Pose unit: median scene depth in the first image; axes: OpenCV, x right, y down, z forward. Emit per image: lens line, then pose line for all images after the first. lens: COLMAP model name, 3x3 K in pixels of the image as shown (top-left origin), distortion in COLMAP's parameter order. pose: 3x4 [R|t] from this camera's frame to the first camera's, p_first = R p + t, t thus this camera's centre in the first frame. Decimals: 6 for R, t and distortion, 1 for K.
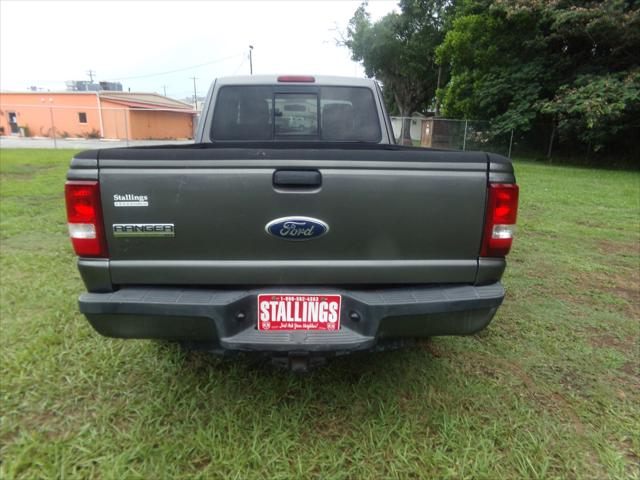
lens RADIAL K [[509.5, 0, 320.0], [0, 509.5, 240.0], [0, 0, 1]] dist [0.004929, 0.009999]
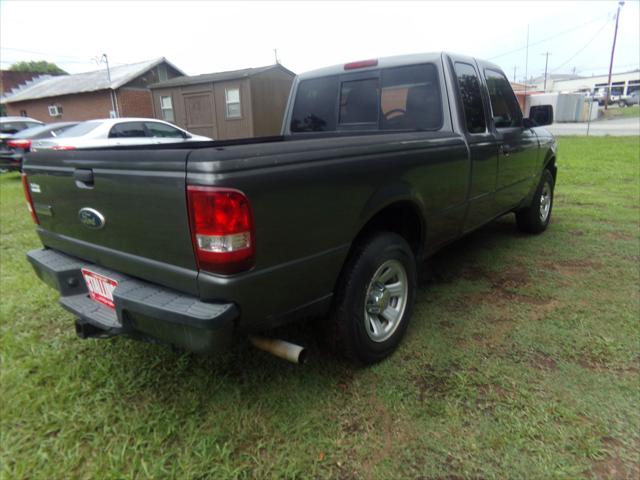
lens RADIAL K [[509.5, 0, 320.0], [0, 509.5, 240.0], [0, 0, 1]] dist [0.004929, 0.009999]
pose [[0.698779, 0.119250, -0.705328, 1.125291], [-0.093965, 0.992765, 0.074754, -0.107647], [0.709140, 0.014040, 0.704928, 0.536657]]
